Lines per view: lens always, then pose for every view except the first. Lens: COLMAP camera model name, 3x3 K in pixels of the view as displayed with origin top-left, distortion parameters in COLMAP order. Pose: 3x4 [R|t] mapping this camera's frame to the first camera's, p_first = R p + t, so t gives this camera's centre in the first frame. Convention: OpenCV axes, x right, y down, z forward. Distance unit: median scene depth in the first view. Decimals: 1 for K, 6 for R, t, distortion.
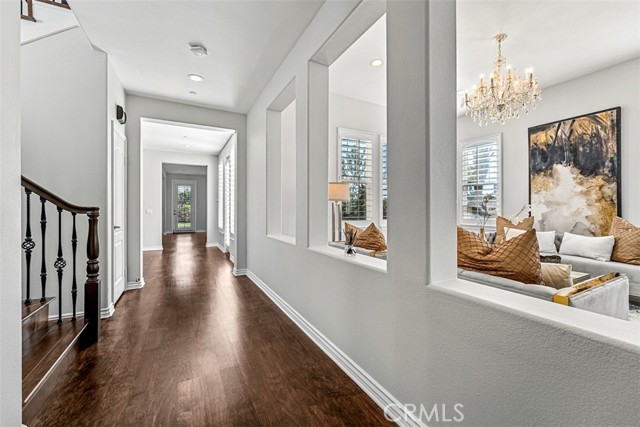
lens RADIAL K [[256.9, 0, 321.9], [0, 256.9, 209.6], [0, 0, 1]] dist [-0.003235, 0.000479]
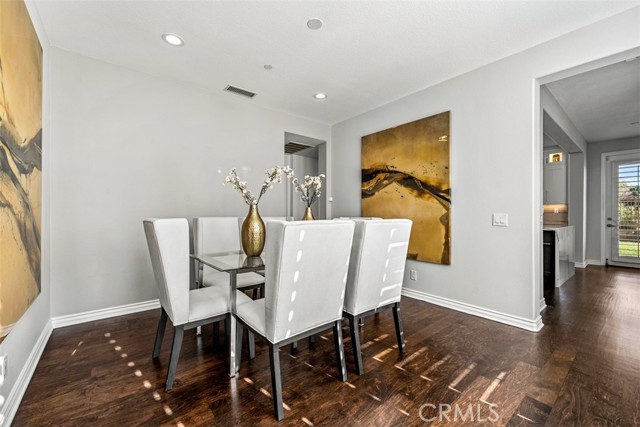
lens RADIAL K [[256.9, 0, 325.6], [0, 256.9, 212.7], [0, 0, 1]] dist [-0.003235, 0.000479]
pose [[0.175483, 0.000285, -0.984482, -0.356180], [-0.005733, 0.999983, -0.000732, -0.003725], [0.984466, 0.005772, 0.175482, 0.715585]]
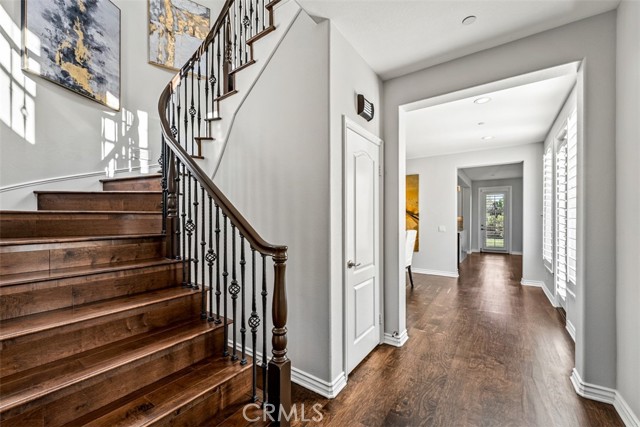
lens RADIAL K [[256.9, 0, 317.8], [0, 256.9, 218.2], [0, 0, 1]] dist [-0.003235, 0.000479]
pose [[0.430669, 0.001682, -0.902509, -0.097005], [-0.002464, 0.999997, 0.000687, -0.029988], [0.902507, 0.001928, 0.430671, 0.293957]]
